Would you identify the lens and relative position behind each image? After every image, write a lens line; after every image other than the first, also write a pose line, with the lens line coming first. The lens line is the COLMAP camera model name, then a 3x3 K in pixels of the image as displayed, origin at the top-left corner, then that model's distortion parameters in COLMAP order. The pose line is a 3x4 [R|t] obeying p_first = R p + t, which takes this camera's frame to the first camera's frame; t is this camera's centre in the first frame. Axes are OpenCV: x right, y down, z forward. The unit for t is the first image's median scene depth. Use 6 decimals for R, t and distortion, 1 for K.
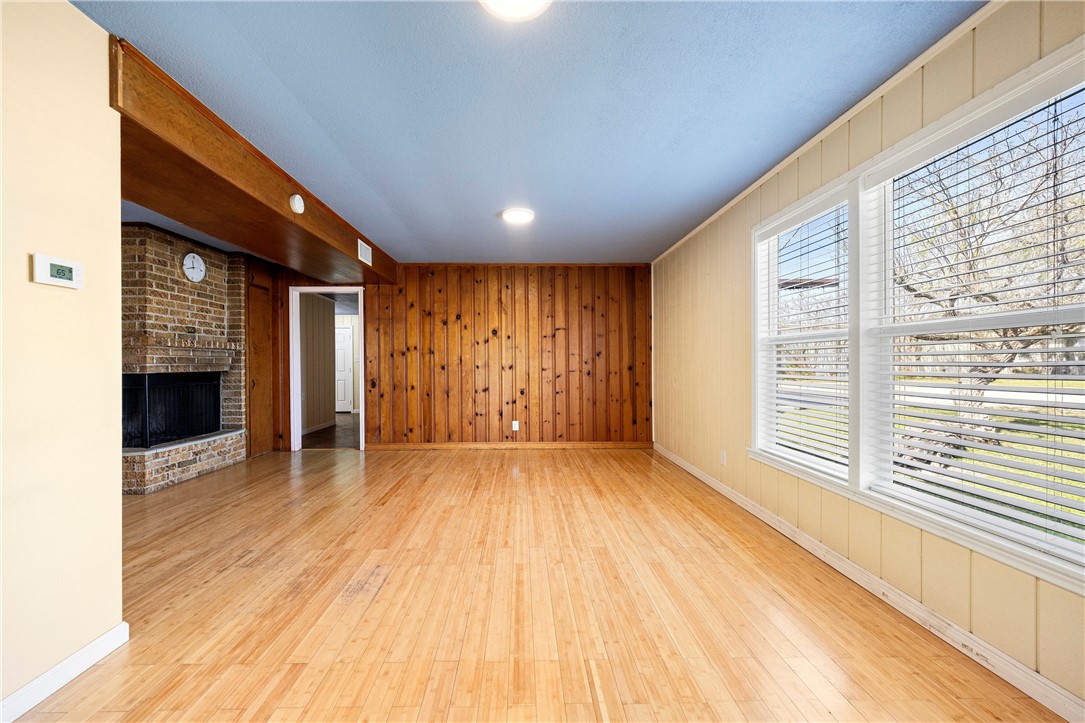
lens RADIAL K [[392.4, 0, 516.0], [0, 392.4, 363.4], [0, 0, 1]] dist [-0.027425, -0.000039]
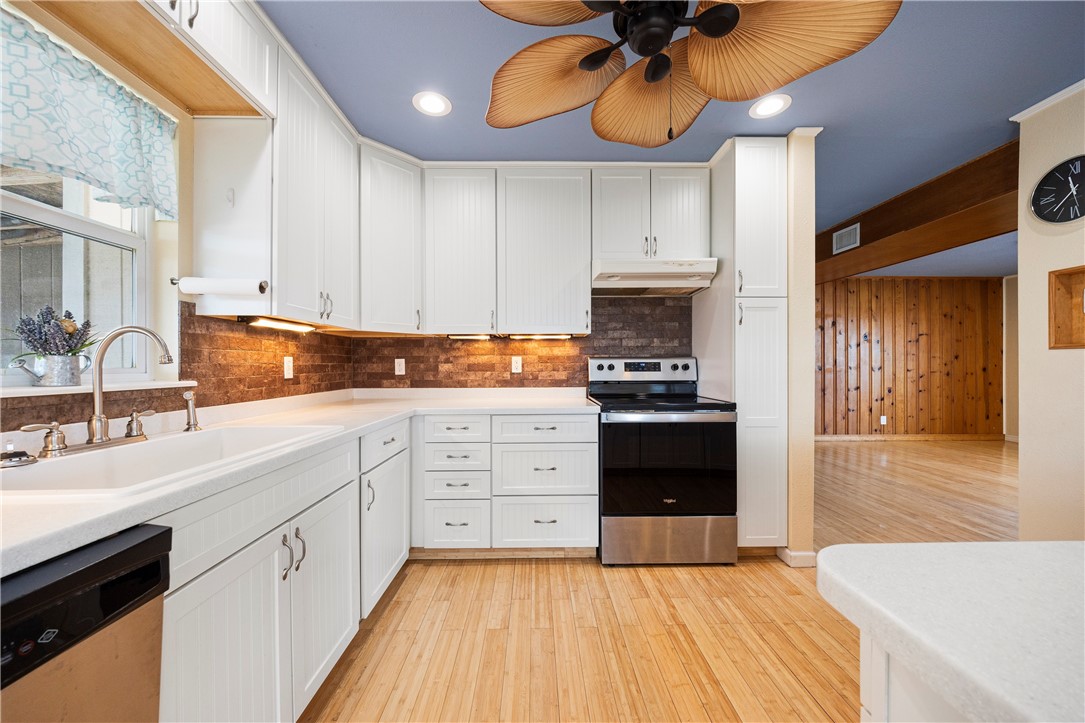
lens RADIAL K [[395.6, 0, 541.0], [0, 395.6, 363.8], [0, 0, 1]] dist [-0.002867, -0.000224]
pose [[0.999920, 0.001679, 0.012531, -1.005595], [-0.001610, 0.999983, -0.005553, 0.004513], [-0.012540, 0.005533, 0.999906, -0.124124]]
